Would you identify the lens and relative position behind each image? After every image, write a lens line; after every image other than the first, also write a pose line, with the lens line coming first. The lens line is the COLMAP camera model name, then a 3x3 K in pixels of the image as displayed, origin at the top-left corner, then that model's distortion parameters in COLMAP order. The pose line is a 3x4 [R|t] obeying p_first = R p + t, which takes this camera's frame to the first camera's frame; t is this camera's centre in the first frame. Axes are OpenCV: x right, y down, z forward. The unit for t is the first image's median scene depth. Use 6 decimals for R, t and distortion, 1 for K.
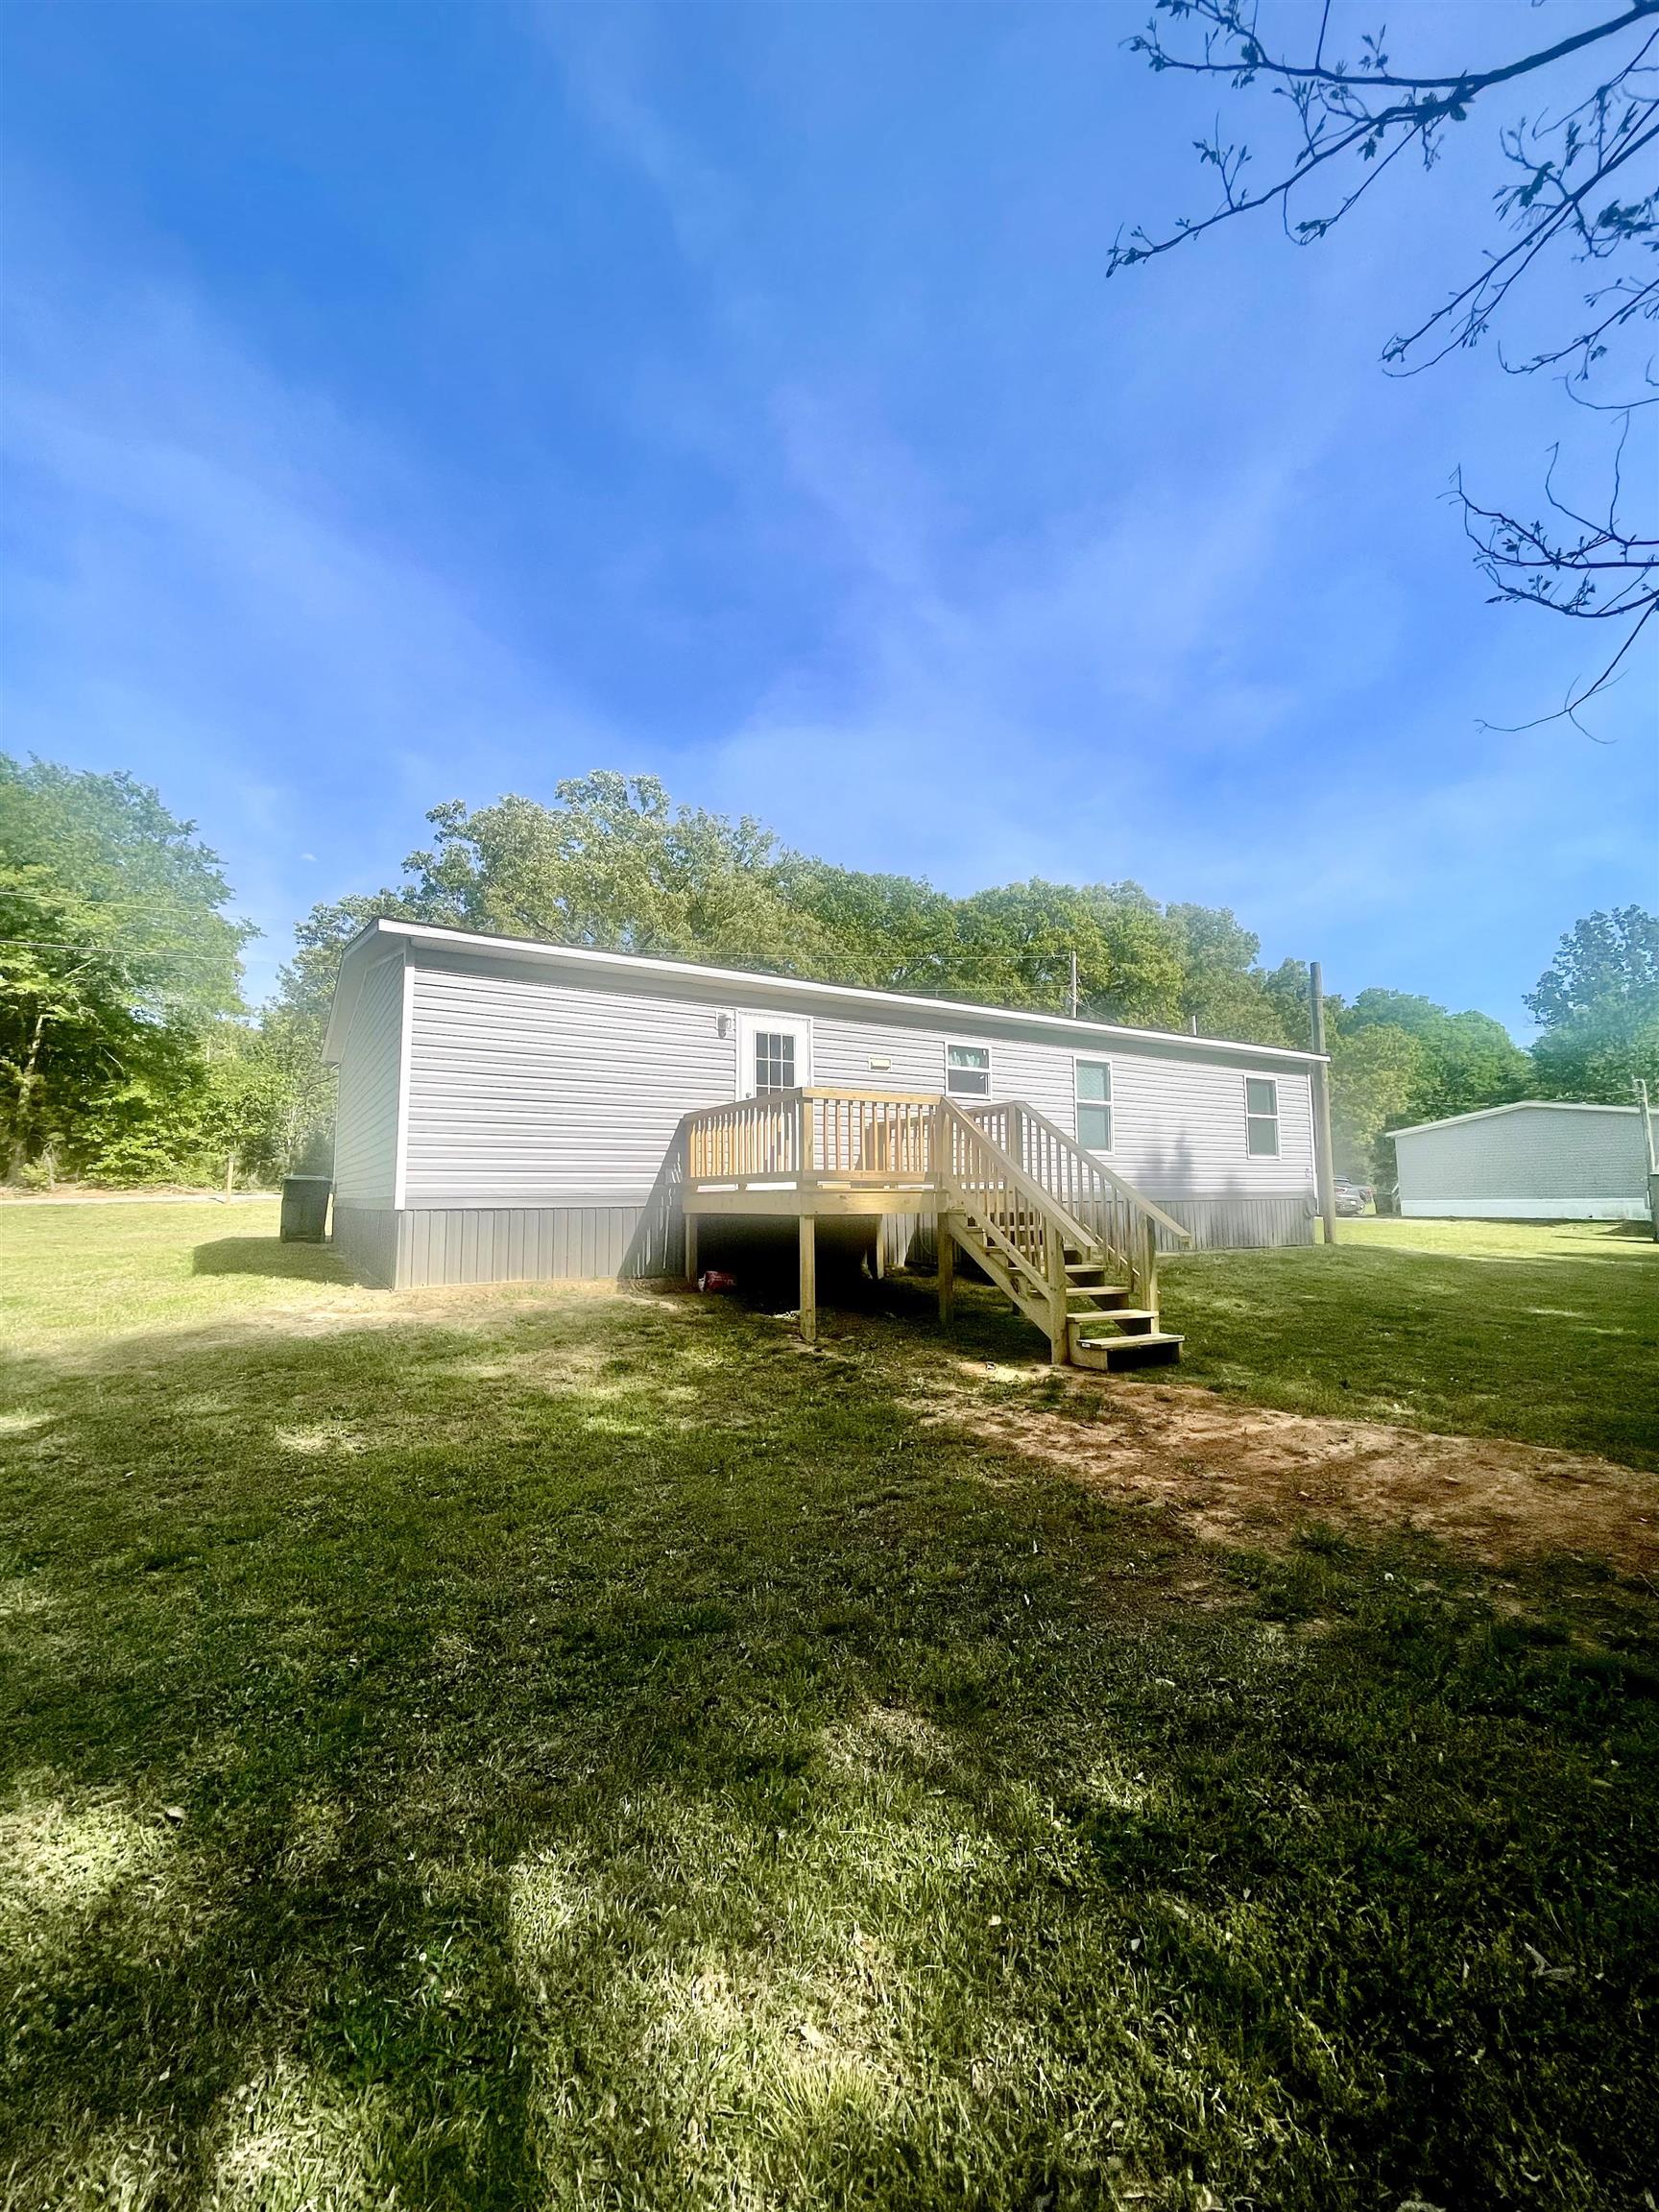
lens RADIAL K [[884.4, 0, 829.5], [0, 884.4, 1106.0], [0, 0, 1]] dist [0.000903, 0.000068]
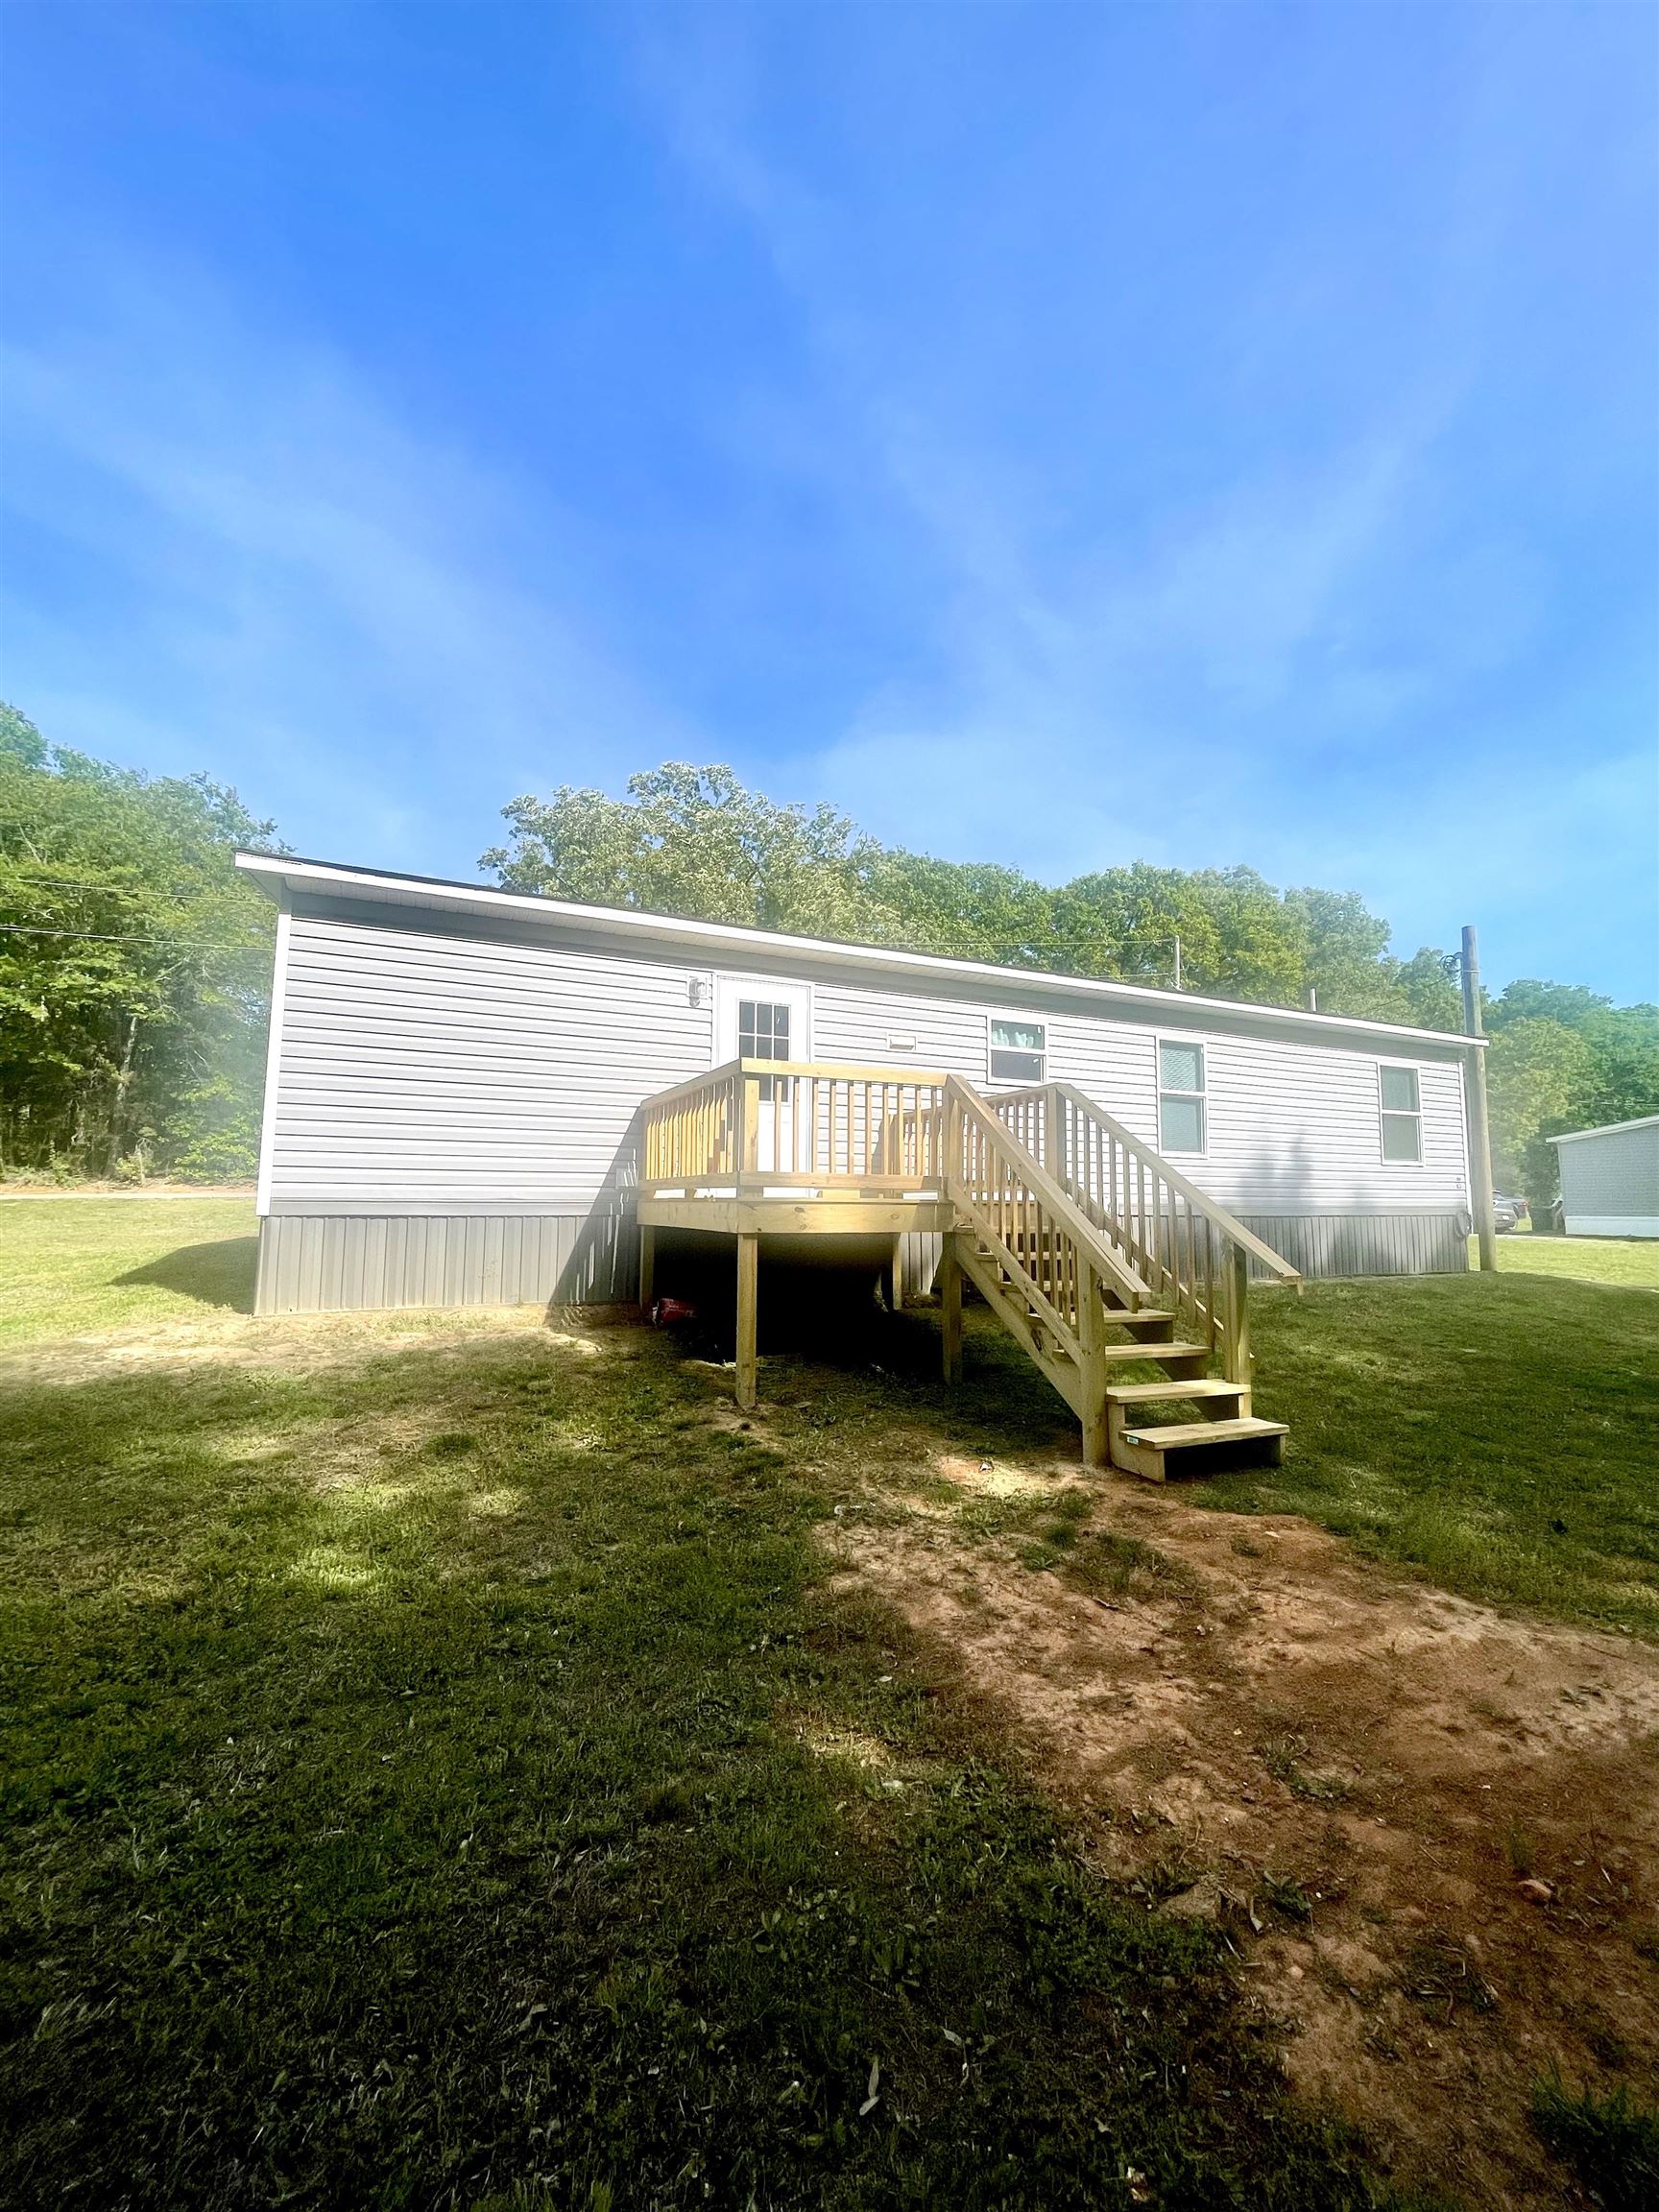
lens RADIAL K [[882.6, 0, 835.1], [0, 882.6, 1106.4], [0, 0, 1]] dist [-0.007330, 0.000108]
pose [[0.993924, 0.002908, -0.110034, 0.090403], [-0.003281, 0.999989, -0.003206, 0.014795], [0.110023, 0.003547, 0.993923, 0.204678]]
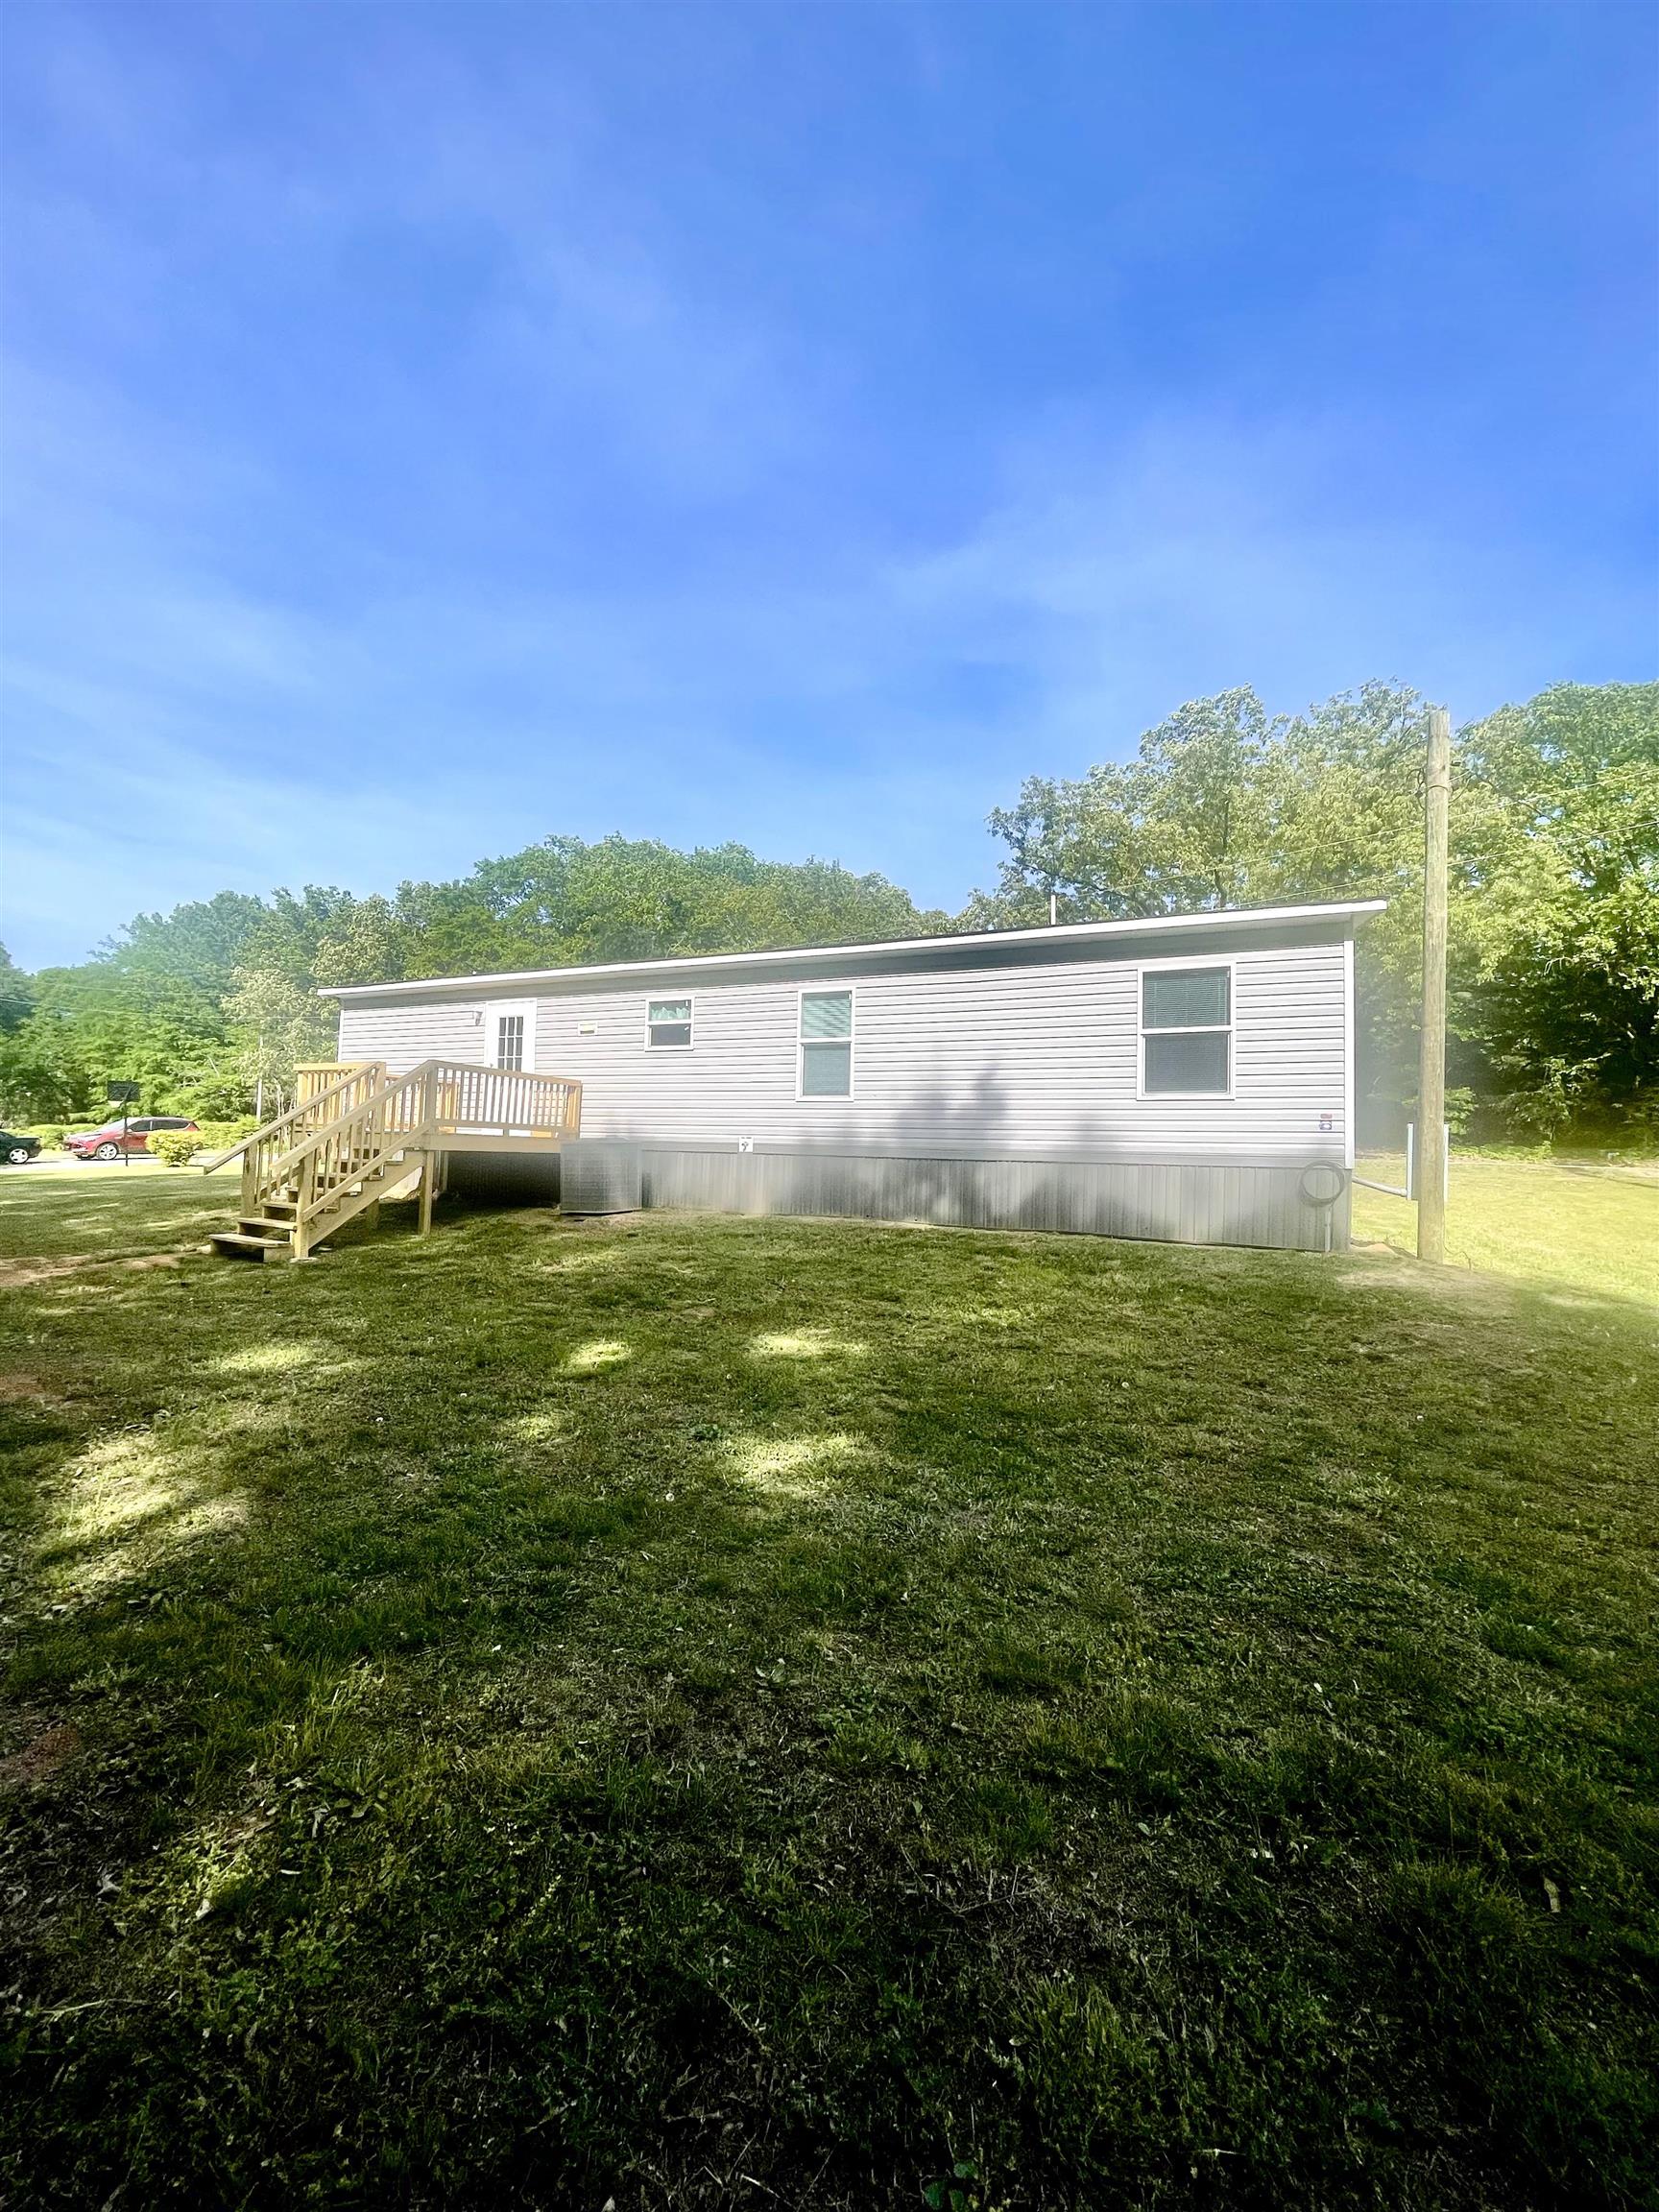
lens RADIAL K [[882.6, 0, 835.1], [0, 882.6, 1106.4], [0, 0, 1]] dist [-0.007330, 0.000108]
pose [[0.545834, -0.032303, -0.837270, 1.273453], [0.051672, 0.998652, -0.004843, 0.081219], [0.836298, -0.040620, 0.546768, 0.674355]]
